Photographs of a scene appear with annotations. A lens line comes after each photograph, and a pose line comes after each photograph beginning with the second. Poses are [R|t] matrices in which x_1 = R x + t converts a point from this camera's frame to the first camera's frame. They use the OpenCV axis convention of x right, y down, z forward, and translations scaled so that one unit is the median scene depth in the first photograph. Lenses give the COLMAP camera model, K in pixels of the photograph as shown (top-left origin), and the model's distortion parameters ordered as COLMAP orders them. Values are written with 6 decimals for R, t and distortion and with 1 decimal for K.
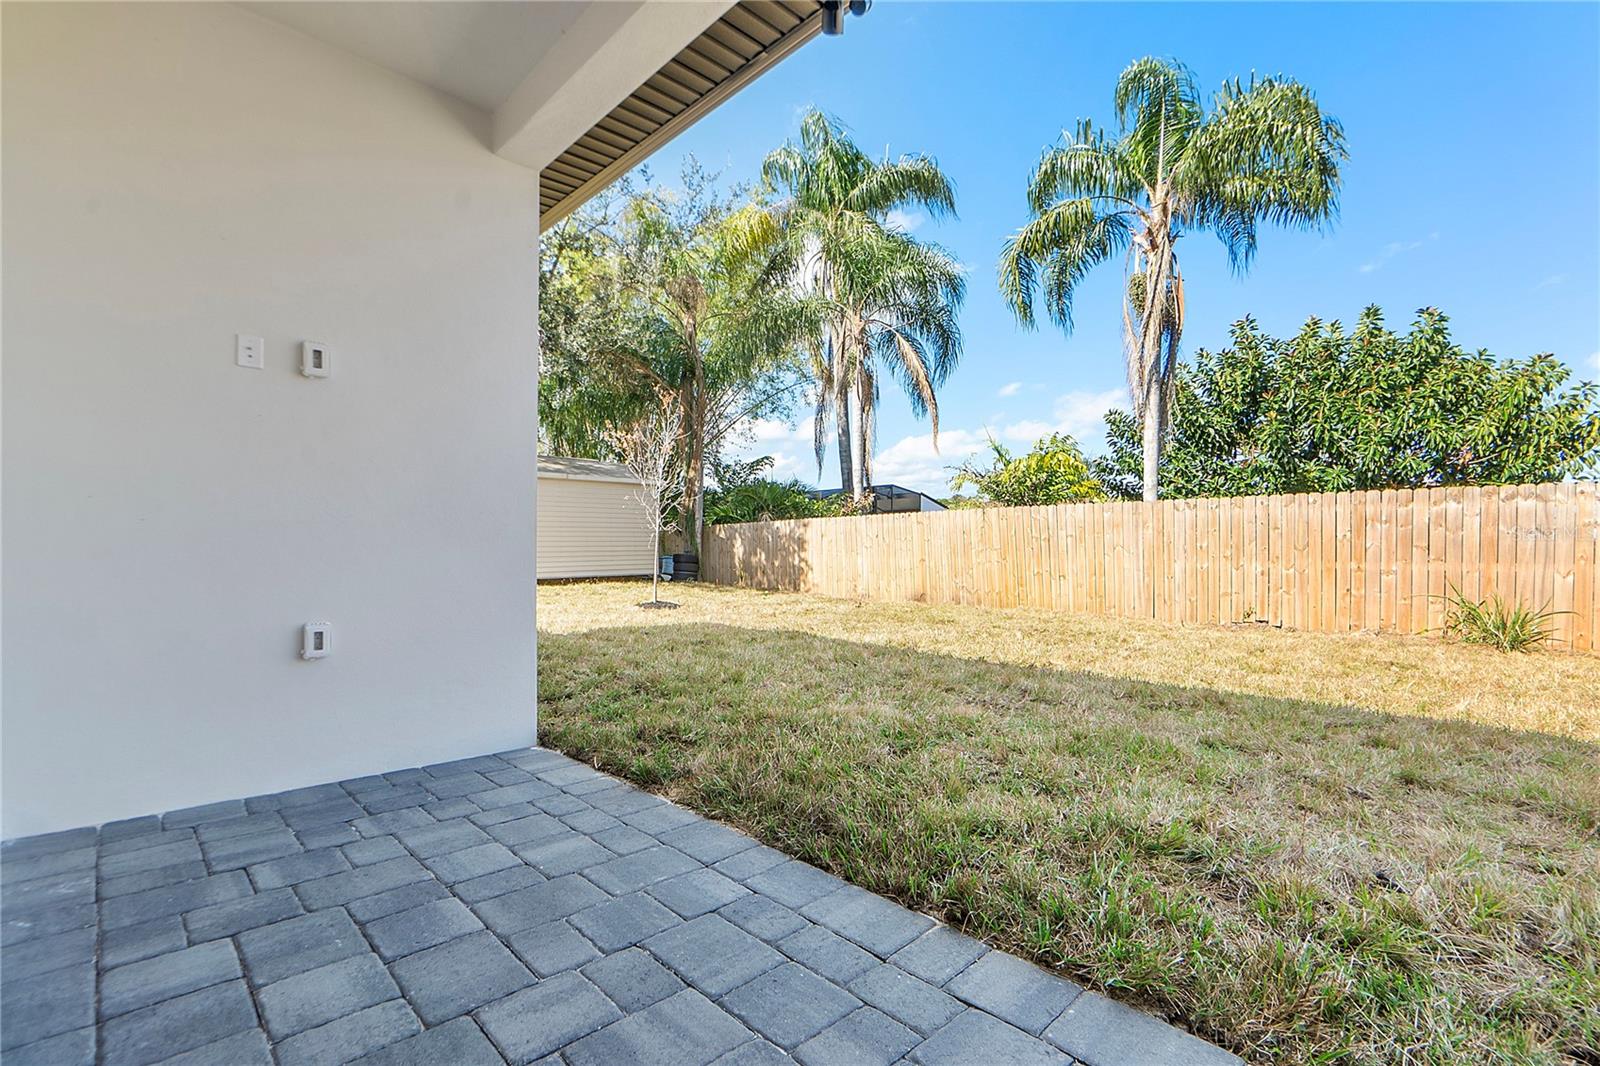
lens RADIAL K [[708.1, 0, 803.9], [0, 708.1, 564.6], [0, 0, 1]] dist [-0.003864, -0.000466]
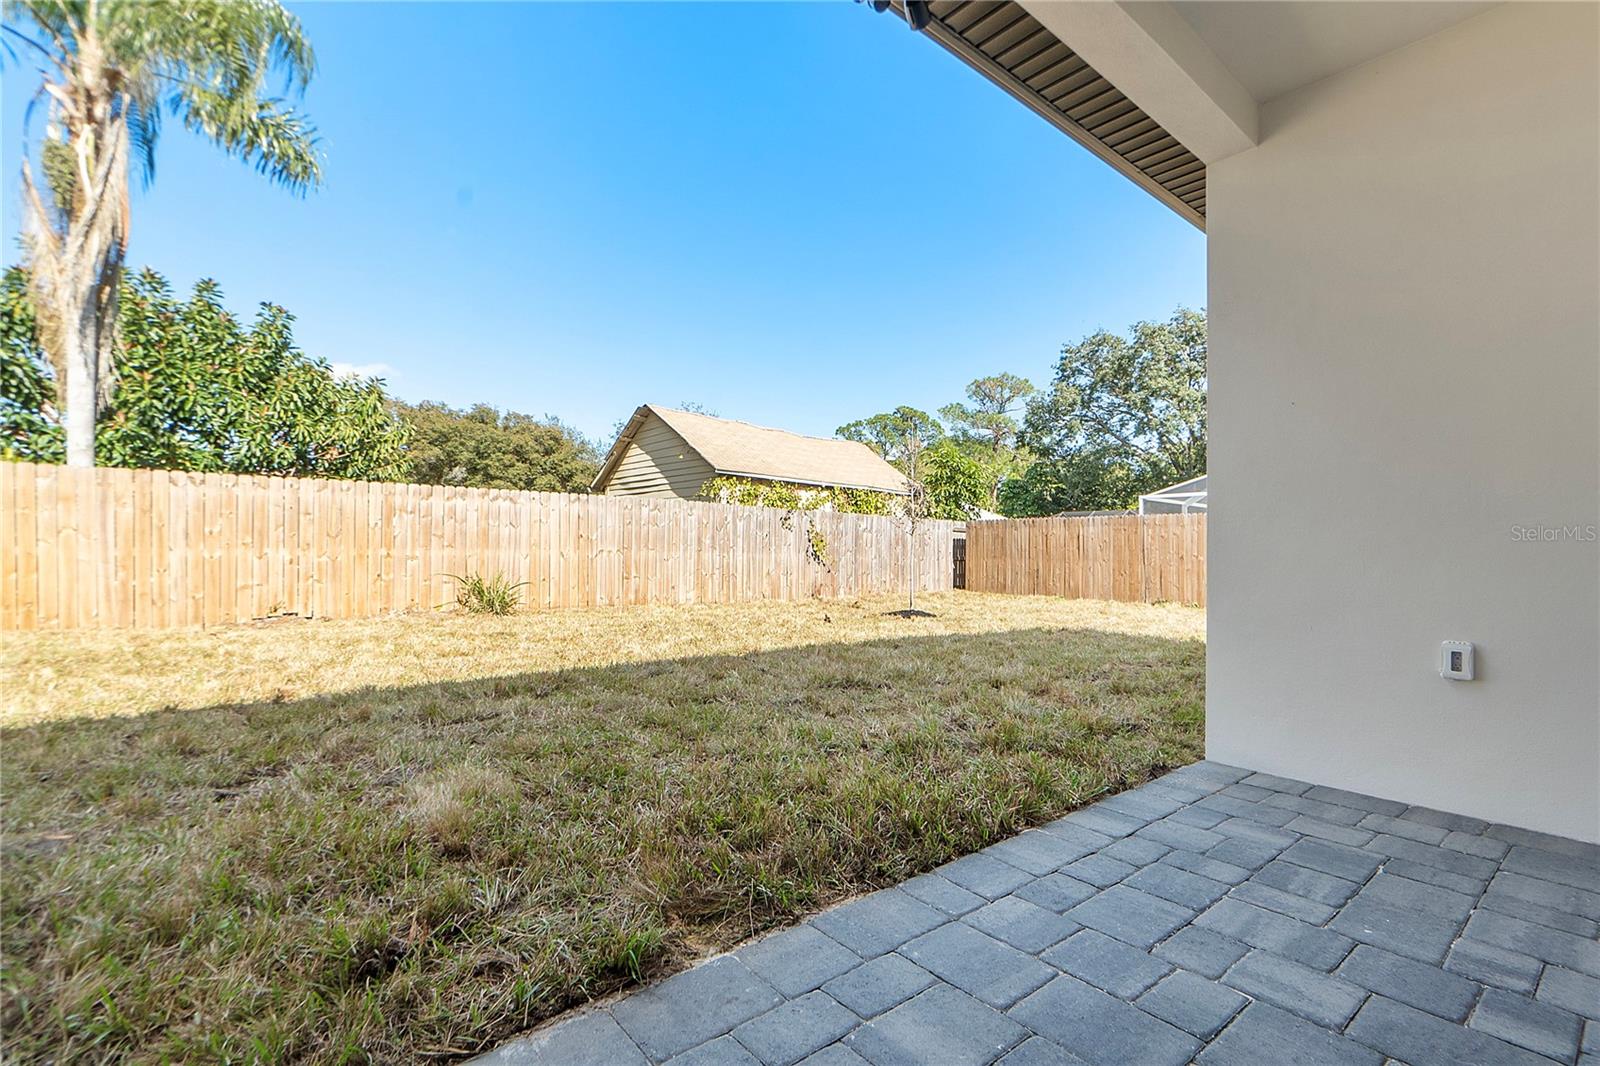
lens RADIAL K [[730.4, 0, 800.0], [0, 730.4, 533.0], [0, 0, 1]] dist [0.000600, 0.000151]
pose [[0.100280, 0.012449, 0.994881, -0.256163], [0.007152, 0.999887, -0.013232, -0.008399], [-0.994934, 0.008442, 0.100180, 0.267936]]
